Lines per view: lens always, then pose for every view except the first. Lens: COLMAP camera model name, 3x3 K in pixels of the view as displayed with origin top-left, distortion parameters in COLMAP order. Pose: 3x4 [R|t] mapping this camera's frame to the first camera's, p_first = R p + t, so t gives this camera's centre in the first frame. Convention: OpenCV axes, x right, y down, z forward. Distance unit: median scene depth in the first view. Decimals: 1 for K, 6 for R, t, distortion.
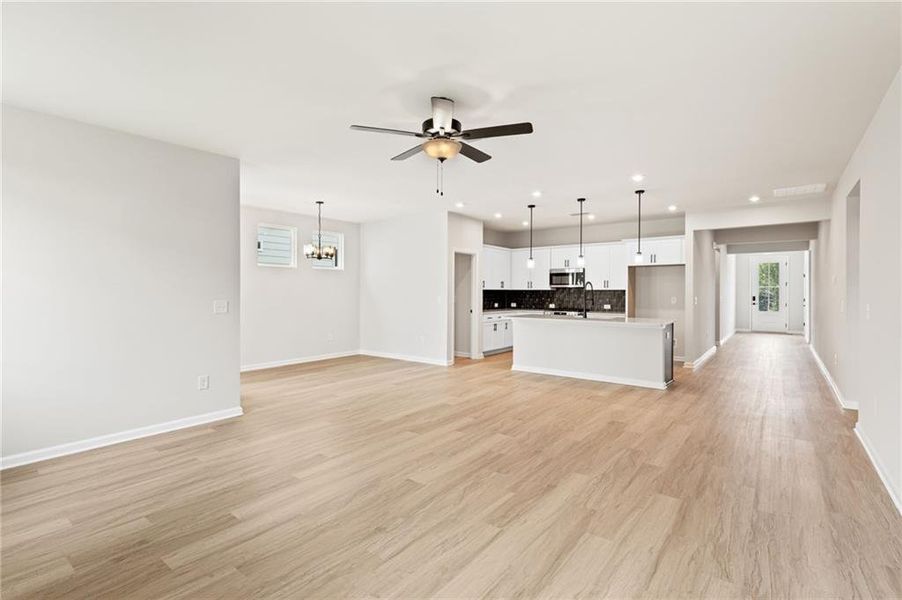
lens RADIAL K [[433.7, 0, 451.0], [0, 433.7, 300.0], [0, 0, 1]] dist [-0.002364, -0.000538]
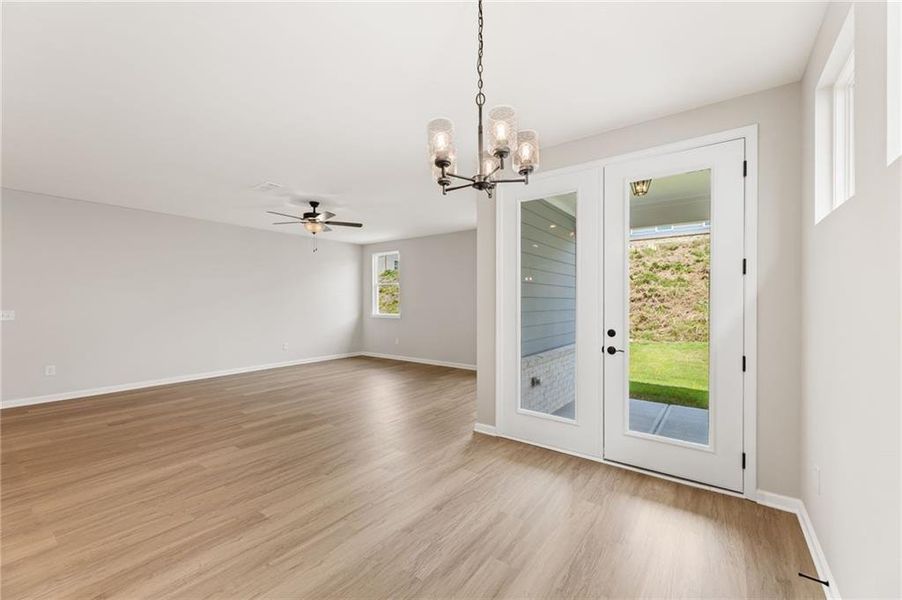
lens RADIAL K [[365.0, 0, 450.3], [0, 365.0, 297.8], [0, 0, 1]] dist [-0.001408, -0.000196]
pose [[-0.999974, 0.001283, -0.007069, -0.468859], [0.001165, 0.999861, 0.016648, -0.048354], [0.007089, 0.016639, -0.999836, 2.006717]]
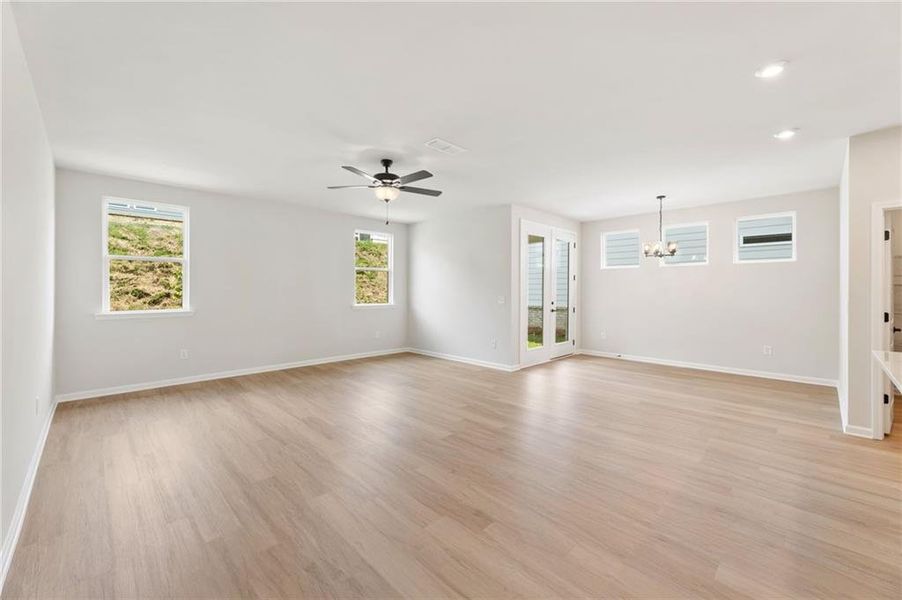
lens RADIAL K [[365.0, 0, 450.3], [0, 365.0, 297.8], [0, 0, 1]] dist [-0.001408, -0.000196]
pose [[-0.142777, 0.024111, -0.989461, 0.903297], [-0.022330, 0.999370, 0.027575, -0.026388], [0.989503, 0.026032, -0.142148, 1.071491]]
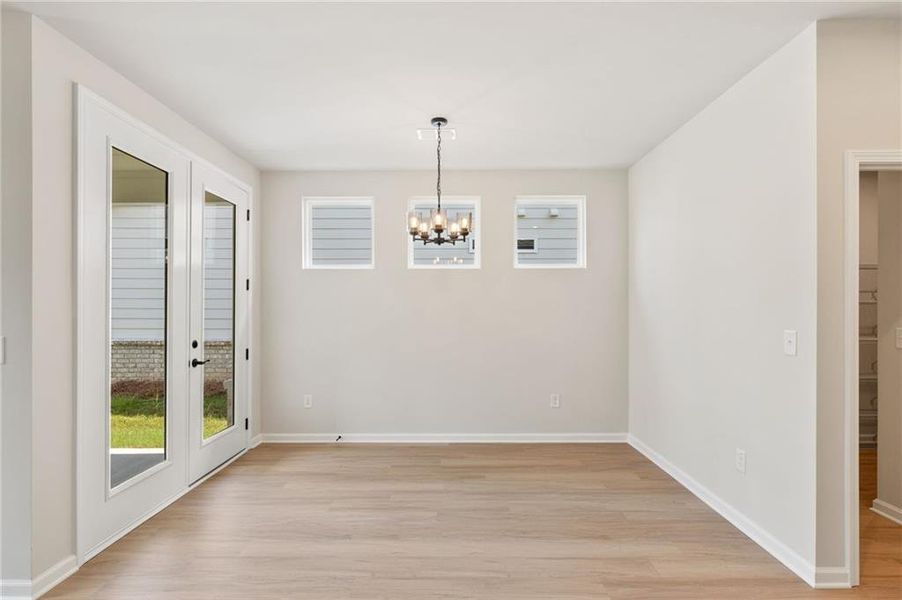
lens RADIAL K [[445.2, 0, 454.5], [0, 445.2, 307.6], [0, 0, 1]] dist [-0.002008, -0.000472]
pose [[0.605230, 0.001415, -0.796049, 0.139909], [-0.017917, 0.999769, -0.011845, -0.032621], [0.795849, 0.021432, 0.605116, 1.179272]]
